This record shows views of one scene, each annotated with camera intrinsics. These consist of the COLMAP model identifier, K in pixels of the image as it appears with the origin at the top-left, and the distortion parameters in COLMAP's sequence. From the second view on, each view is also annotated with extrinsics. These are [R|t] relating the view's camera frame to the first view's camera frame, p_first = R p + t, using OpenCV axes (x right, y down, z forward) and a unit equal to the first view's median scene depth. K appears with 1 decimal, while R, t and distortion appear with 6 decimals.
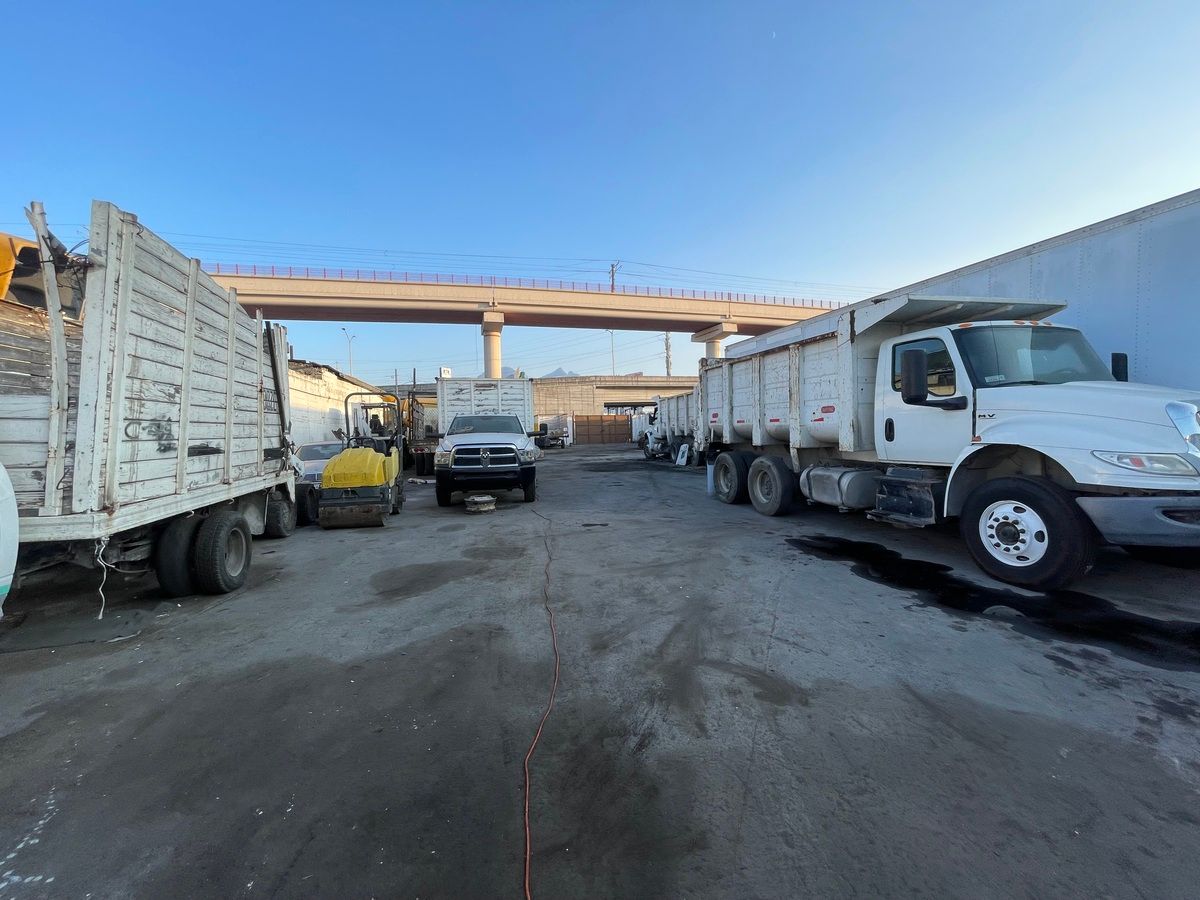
lens RADIAL K [[497.6, 0, 600.0], [0, 497.6, 450.0], [0, 0, 1]] dist [-0.000485, 0.000007]
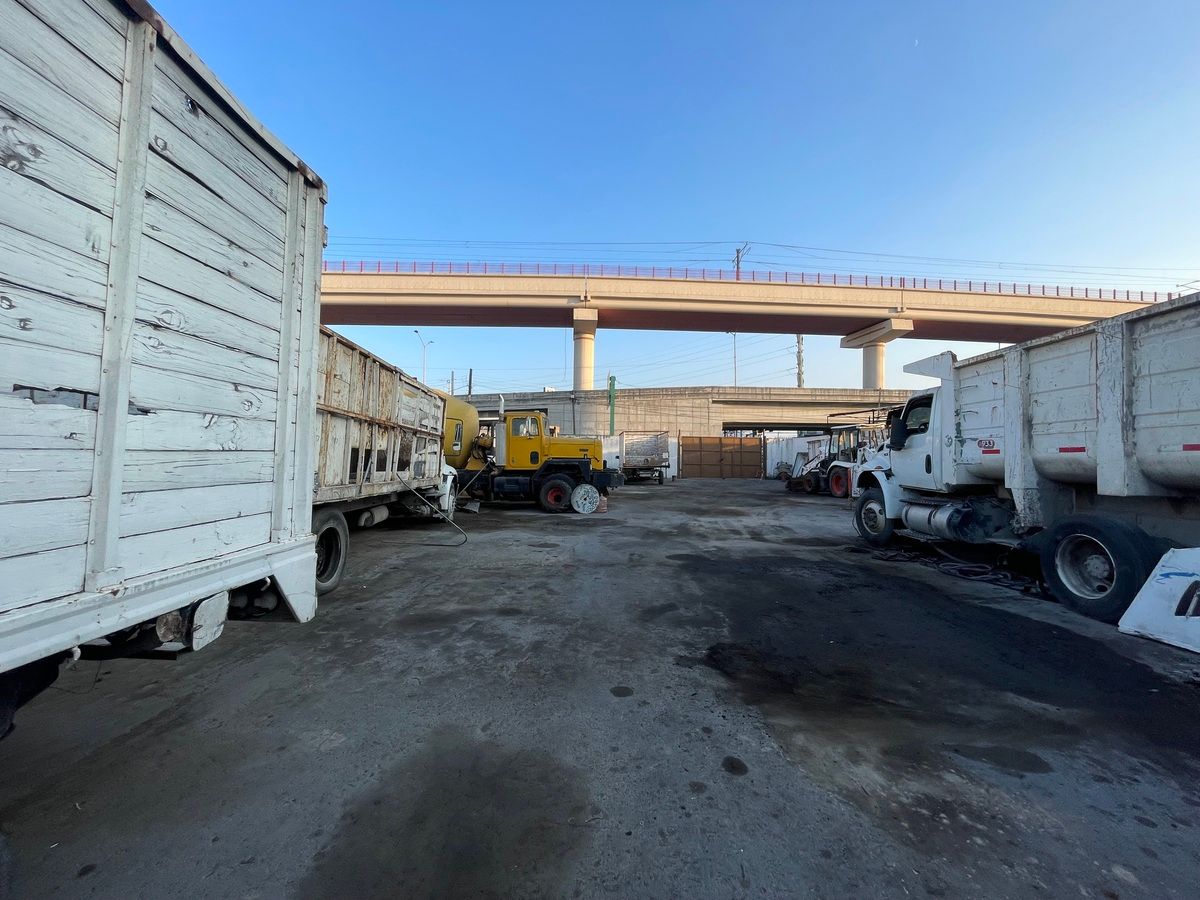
lens RADIAL K [[457.7, 0, 600.0], [0, 457.7, 450.0], [0, 0, 1]] dist [-0.001153, -0.000038]
pose [[0.972230, 0.032254, -0.231796, -0.010044], [-0.044580, 0.997845, -0.048136, -0.011395], [0.229744, 0.057133, 0.971573, 0.287492]]
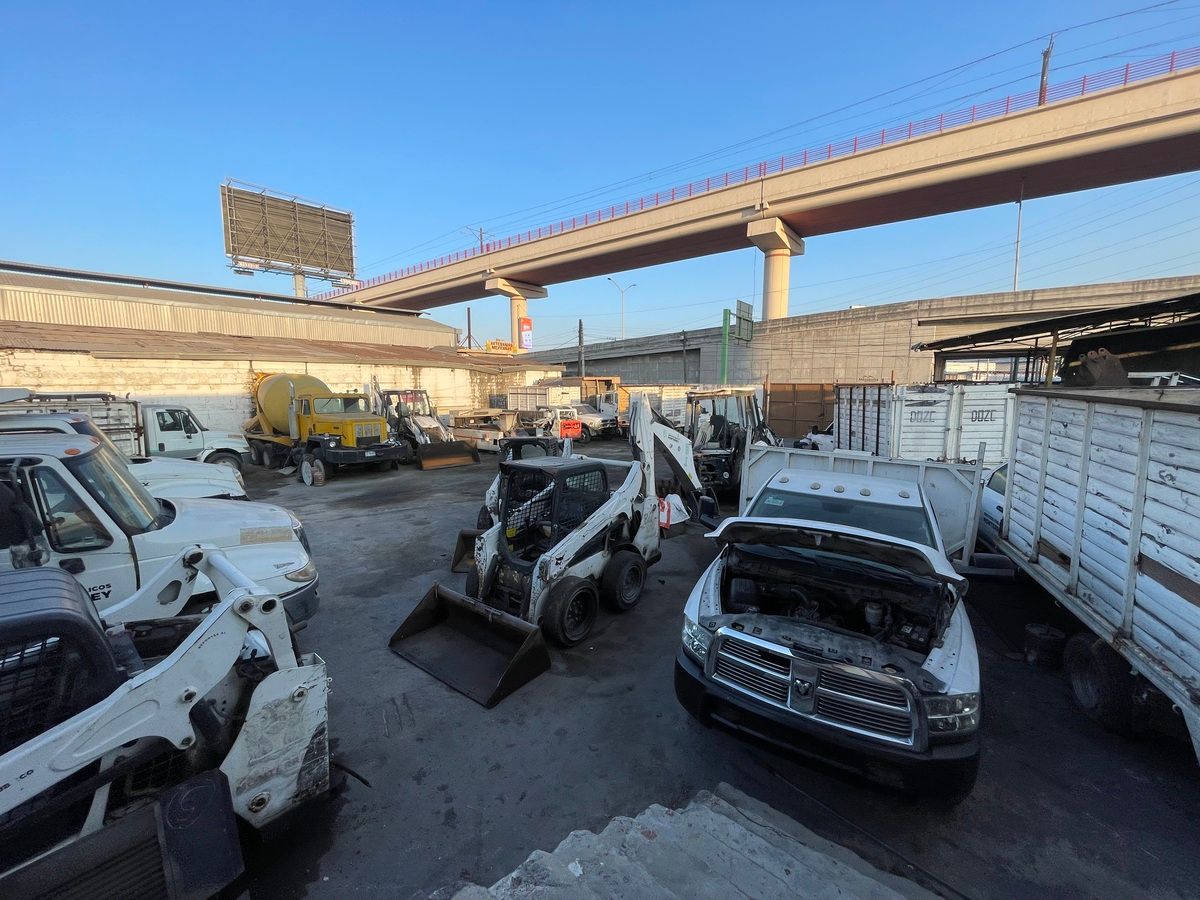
lens RADIAL K [[497.6, 0, 600.0], [0, 497.6, 450.0], [0, 0, 1]] dist [-0.000485, 0.000007]
pose [[0.603482, 0.125597, -0.787423, 0.216833], [-0.042646, 0.991187, 0.125414, -0.043126], [0.796235, -0.042104, 0.603520, 0.400425]]
